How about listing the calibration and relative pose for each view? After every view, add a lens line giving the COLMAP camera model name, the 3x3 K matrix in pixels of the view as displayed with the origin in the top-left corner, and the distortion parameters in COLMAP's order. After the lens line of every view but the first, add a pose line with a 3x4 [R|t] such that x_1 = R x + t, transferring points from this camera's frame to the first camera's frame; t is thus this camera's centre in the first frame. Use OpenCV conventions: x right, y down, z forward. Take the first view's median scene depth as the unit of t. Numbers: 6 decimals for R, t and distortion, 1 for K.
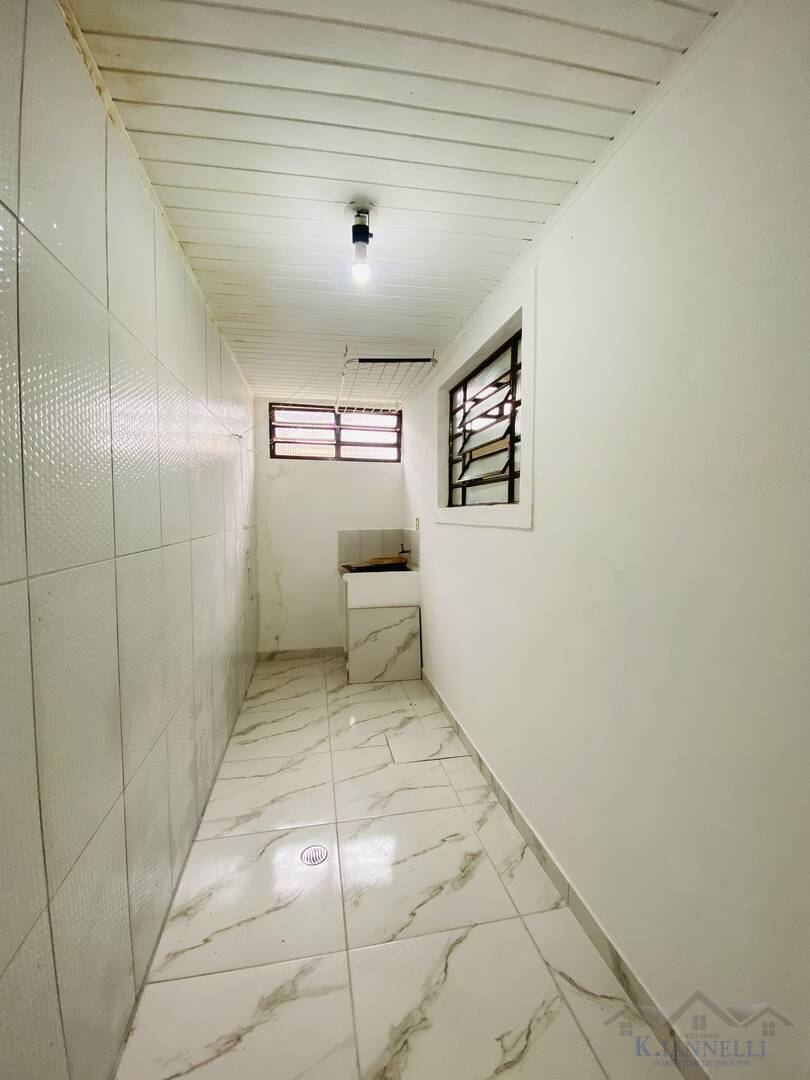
lens RADIAL K [[449.5, 0, 400.7], [0, 449.5, 535.7], [0, 0, 1]] dist [0.025351, -0.024866]
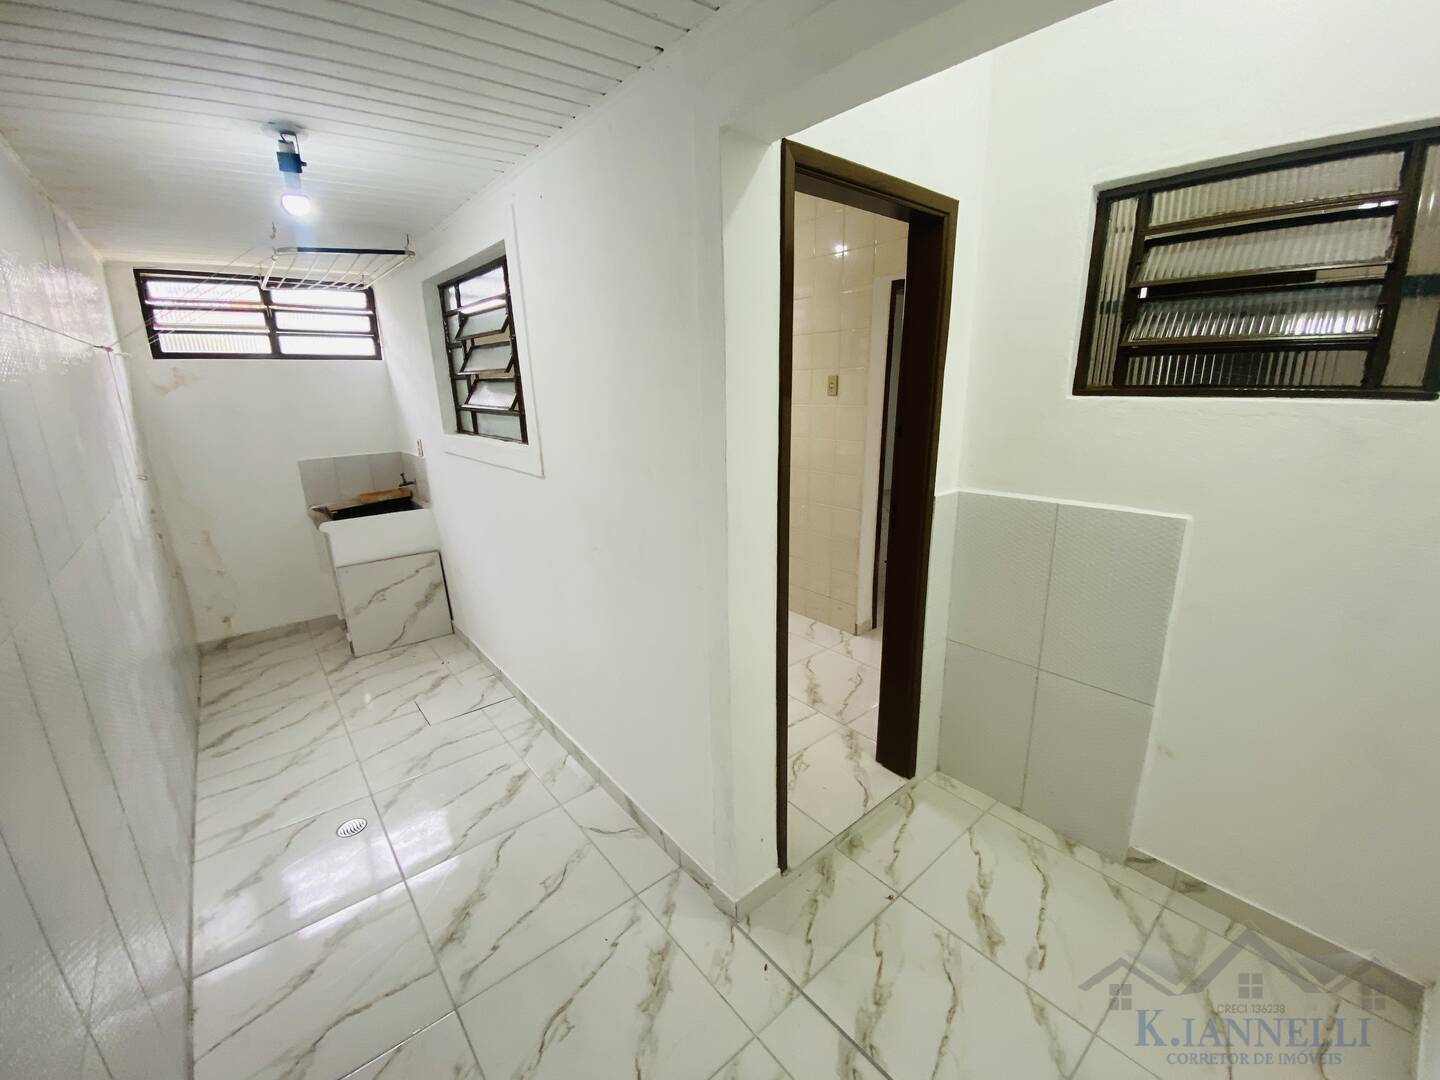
lens RADIAL K [[599.3, 0, 729.7], [0, 599.3, 544.2], [0, 0, 1]] dist [0.025351, -0.024866]
pose [[0.879117, -0.139530, 0.455724, 0.012019], [0.042151, 0.975202, 0.217267, -0.085404], [-0.474738, -0.171794, 0.863198, -0.245053]]
